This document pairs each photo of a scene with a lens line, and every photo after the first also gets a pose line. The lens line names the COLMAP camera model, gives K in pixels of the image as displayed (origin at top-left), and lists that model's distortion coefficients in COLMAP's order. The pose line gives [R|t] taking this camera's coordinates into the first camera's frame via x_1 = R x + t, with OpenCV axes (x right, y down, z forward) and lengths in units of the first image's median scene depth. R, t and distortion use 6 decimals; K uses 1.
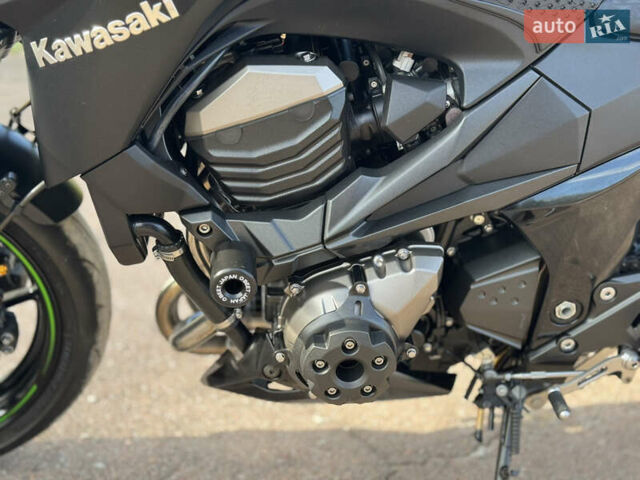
lens RADIAL K [[877.5, 0, 320.0], [0, 877.5, 240.0], [0, 0, 1]] dist [0.105605, -0.017314]
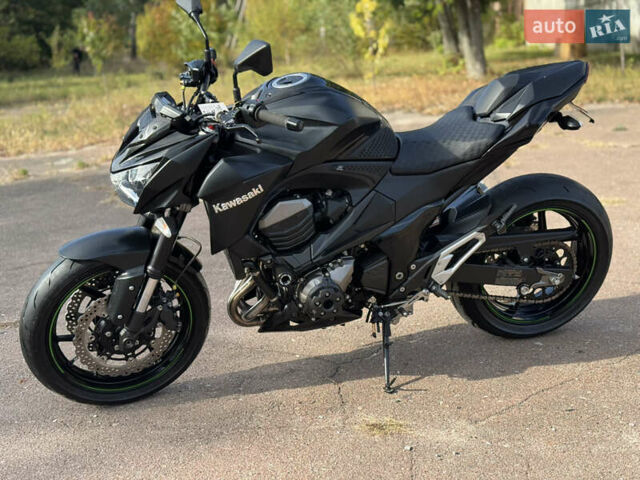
lens RADIAL K [[877.5, 0, 320.0], [0, 877.5, 240.0], [0, 0, 1]] dist [0.105605, -0.017314]
pose [[0.973292, -0.139401, 0.182403, -0.451376], [0.154910, 0.985178, -0.073674, 0.143276], [-0.169429, 0.099962, 0.980460, -1.669945]]
